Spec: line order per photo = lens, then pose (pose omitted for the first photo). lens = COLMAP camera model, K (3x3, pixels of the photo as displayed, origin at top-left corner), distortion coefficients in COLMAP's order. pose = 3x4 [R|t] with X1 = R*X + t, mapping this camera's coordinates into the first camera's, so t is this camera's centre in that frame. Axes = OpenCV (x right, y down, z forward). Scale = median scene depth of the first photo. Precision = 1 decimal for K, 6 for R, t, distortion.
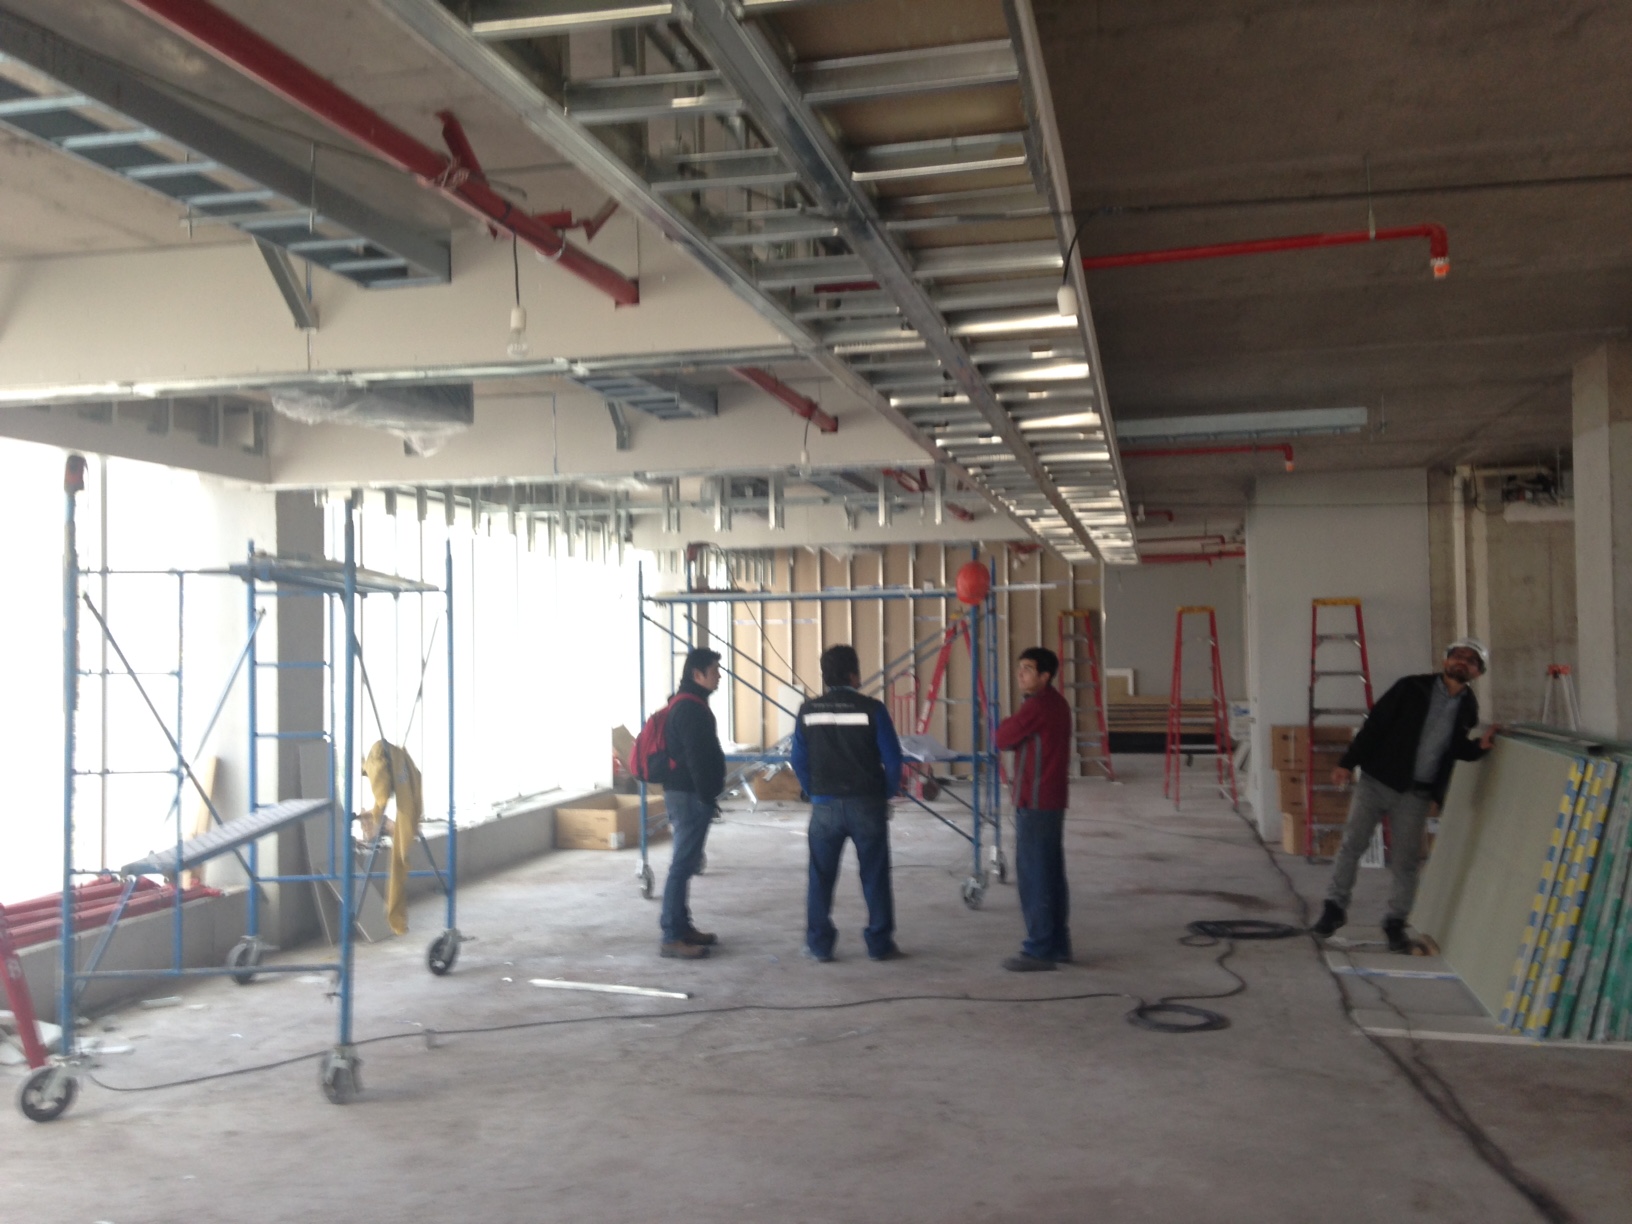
lens RADIAL K [[1480.0, 0, 816.0], [0, 1480.0, 612.0], [0, 0, 1]] dist [0.184738, -0.302252]
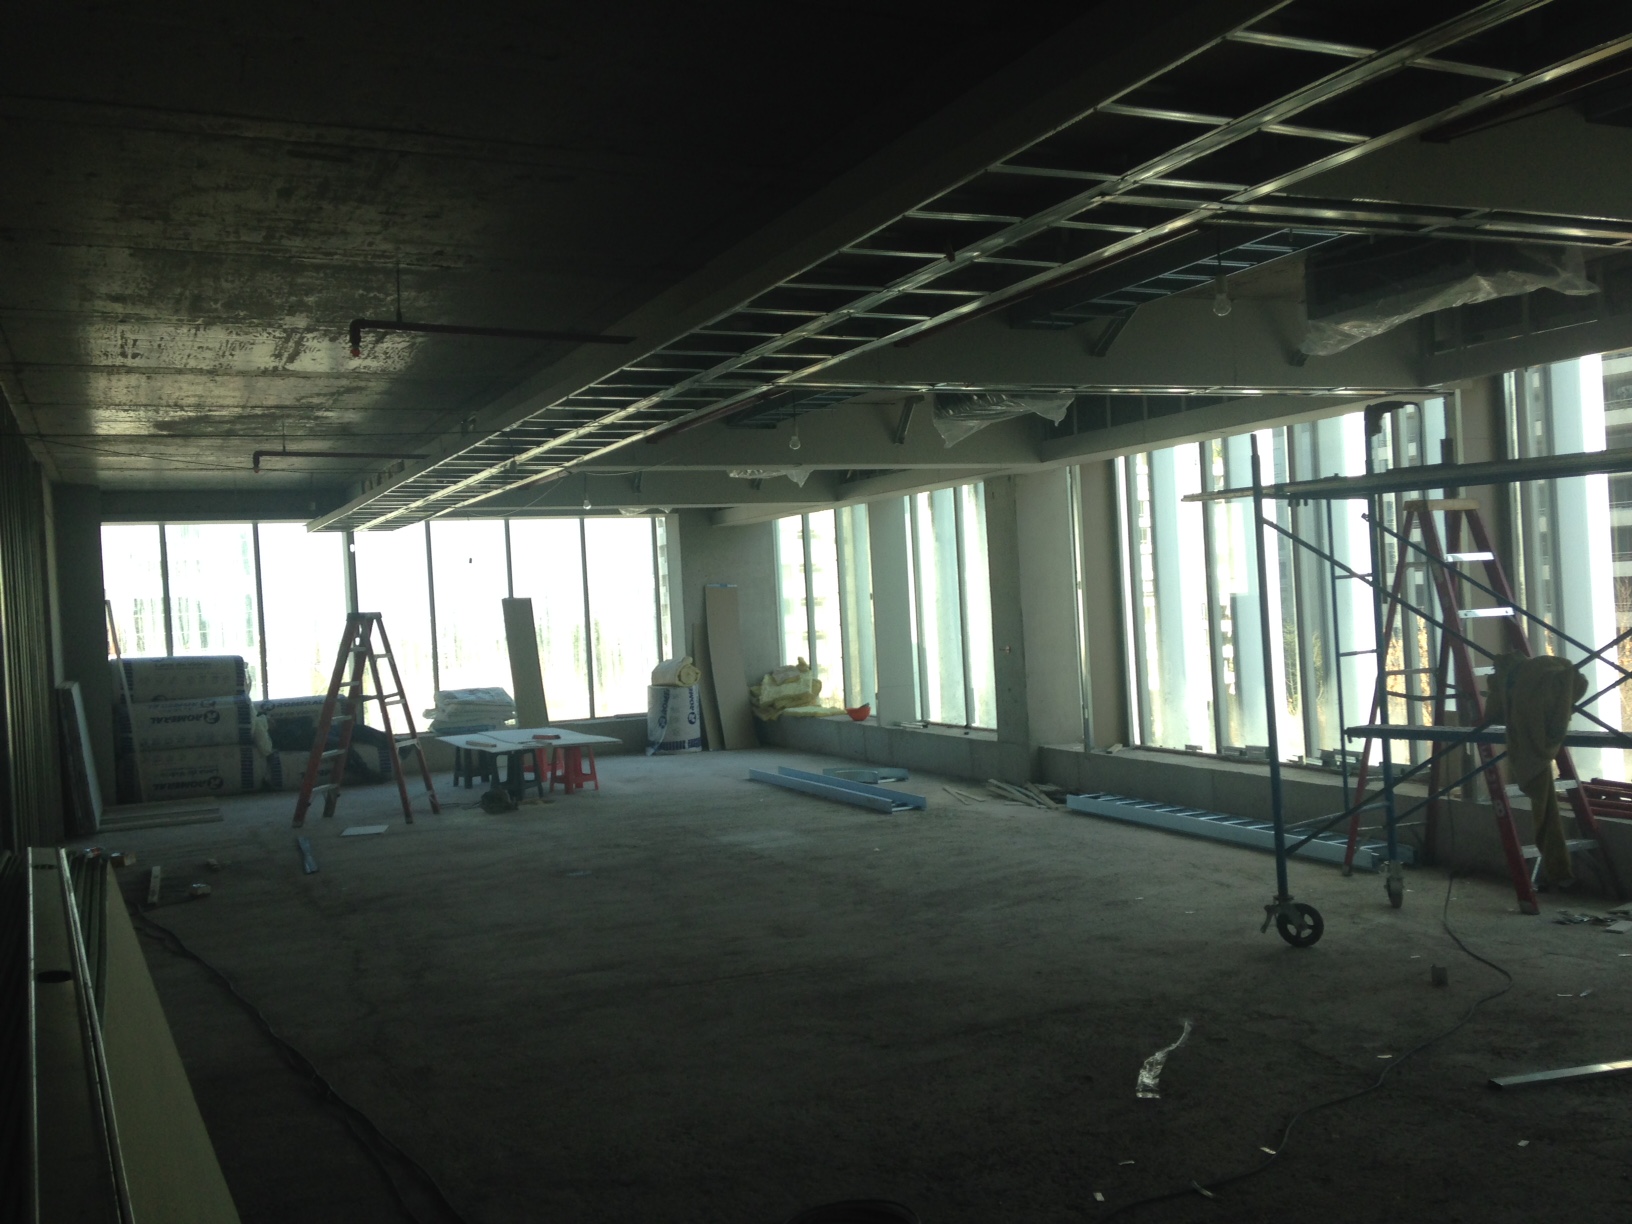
lens RADIAL K [[1480.0, 0, 816.0], [0, 1480.0, 612.0], [0, 0, 1]] dist [0.184738, -0.302252]
pose [[-0.791858, 0.056010, -0.608131, 0.689625], [0.069024, 0.997613, 0.002004, 0.035967], [0.606791, -0.040389, -0.793834, 1.730992]]
